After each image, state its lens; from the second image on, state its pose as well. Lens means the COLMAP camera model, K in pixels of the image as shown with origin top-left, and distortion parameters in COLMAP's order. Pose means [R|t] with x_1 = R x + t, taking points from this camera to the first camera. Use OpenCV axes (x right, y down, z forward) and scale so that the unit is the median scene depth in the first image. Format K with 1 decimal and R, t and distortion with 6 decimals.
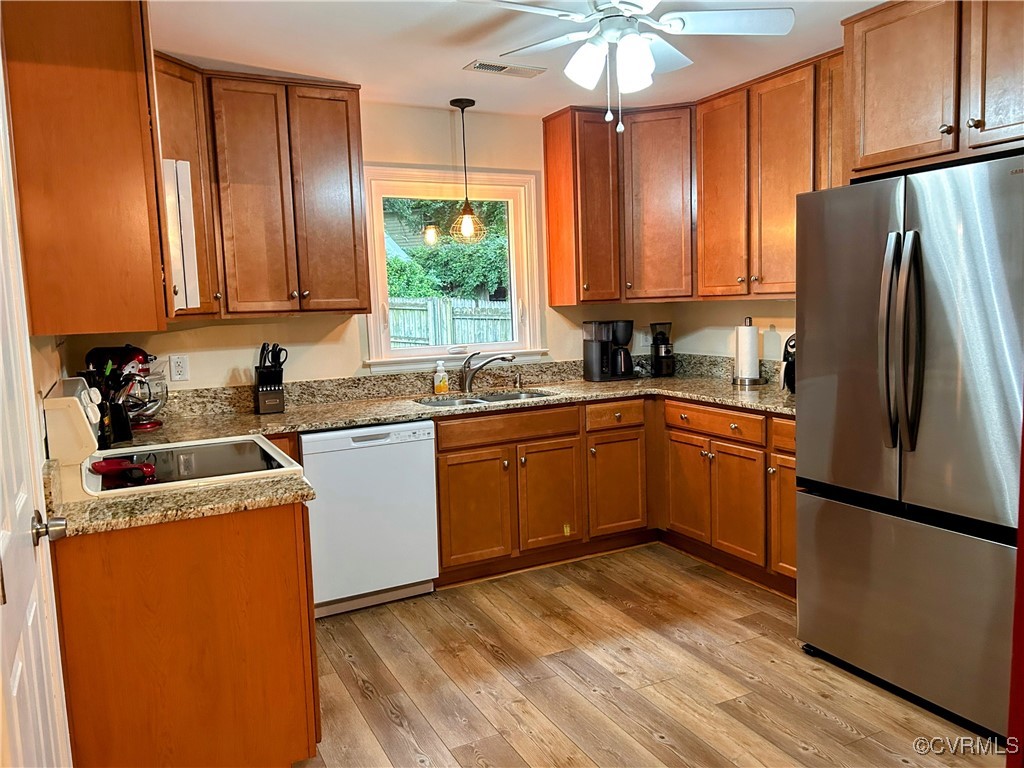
lens RADIAL K [[774.0, 0, 512.0], [0, 774.0, 384.0], [0, 0, 1]] dist [0.062495, -0.079697]
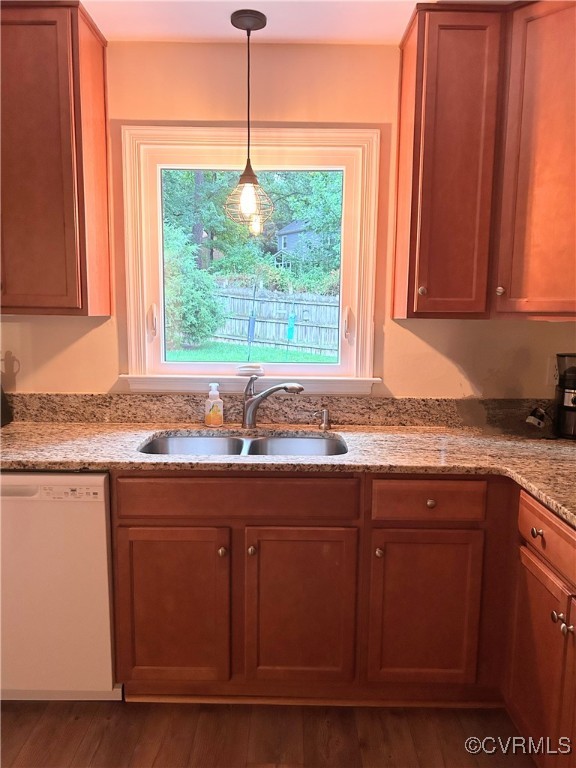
lens RADIAL K [[580.5, 0, 285.3], [0, 580.5, 385.4], [0, 0, 1]] dist [0.062495, -0.079697]
pose [[0.882304, 0.103616, -0.459133, 0.237227], [-0.090507, 0.994613, 0.050537, -0.064446], [0.461896, -0.003034, 0.886929, 0.536458]]
